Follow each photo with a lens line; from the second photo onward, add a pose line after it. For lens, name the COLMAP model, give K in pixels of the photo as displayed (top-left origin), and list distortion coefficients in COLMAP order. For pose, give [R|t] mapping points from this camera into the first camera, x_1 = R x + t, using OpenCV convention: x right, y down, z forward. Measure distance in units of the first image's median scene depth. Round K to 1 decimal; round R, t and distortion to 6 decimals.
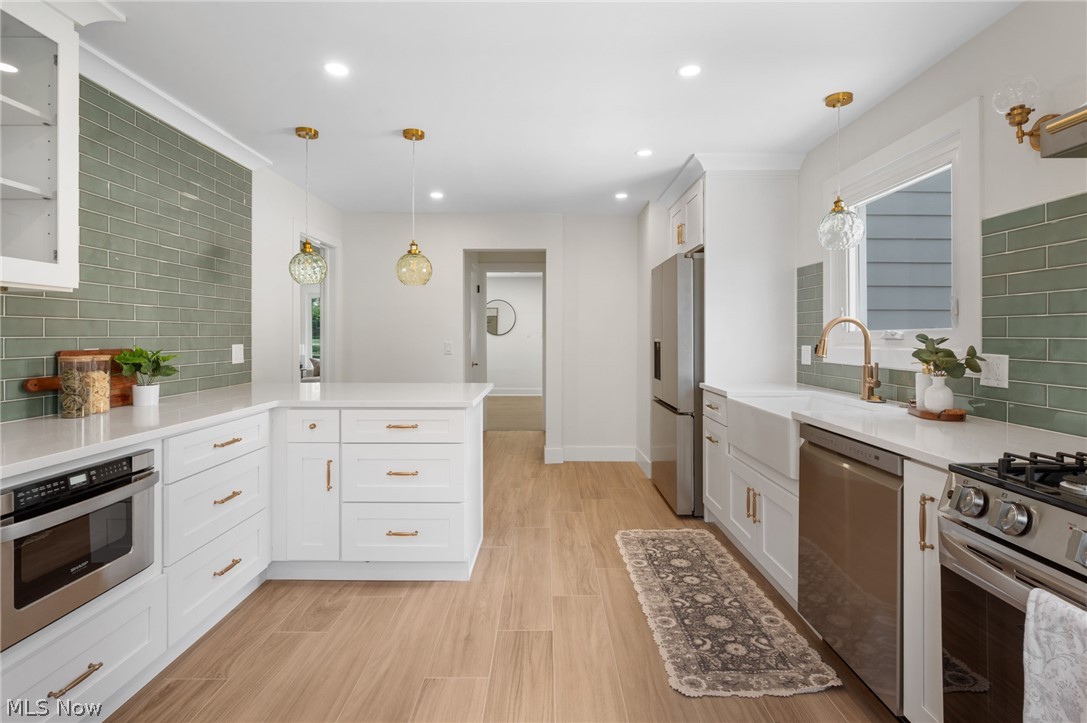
lens RADIAL K [[539.0, 0, 547.9], [0, 539.0, 331.9], [0, 0, 1]] dist [-0.000591, 0.000080]
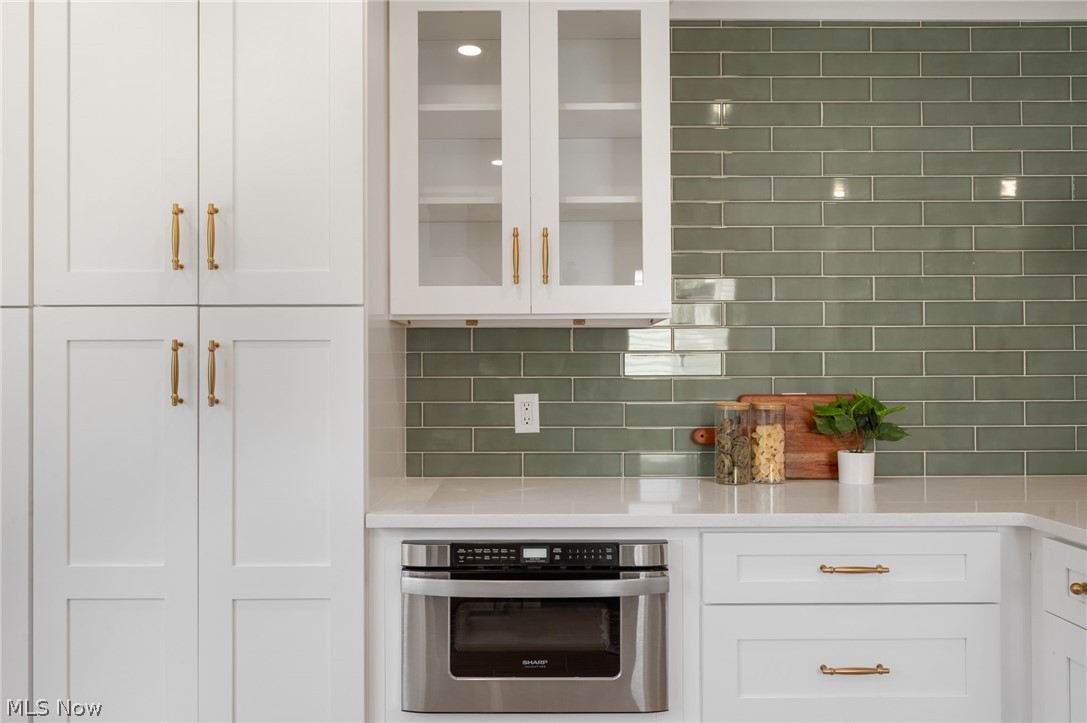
lens RADIAL K [[799.2, 0, 546.7], [0, 799.2, 369.4], [0, 0, 1]] dist [-0.005100, -0.003163]
pose [[0.006175, -0.011816, -0.999911, 0.255504], [0.008863, 0.999892, -0.011761, 0.011399], [0.999942, -0.008790, 0.006279, 0.807541]]
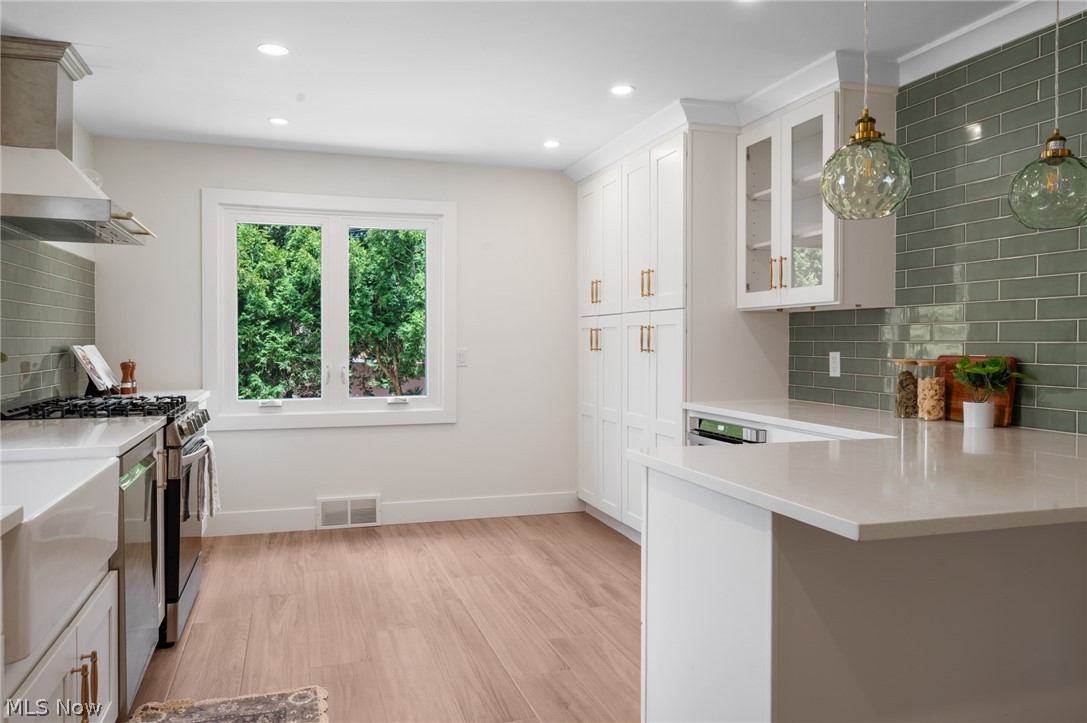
lens RADIAL K [[799.2, 0, 546.7], [0, 799.2, 369.4], [0, 0, 1]] dist [-0.005100, -0.003163]
pose [[-0.952908, 0.003151, -0.303245, 0.286873], [-0.005781, 0.999576, 0.028552, 0.025571], [0.303206, 0.028960, -0.952485, 2.495989]]
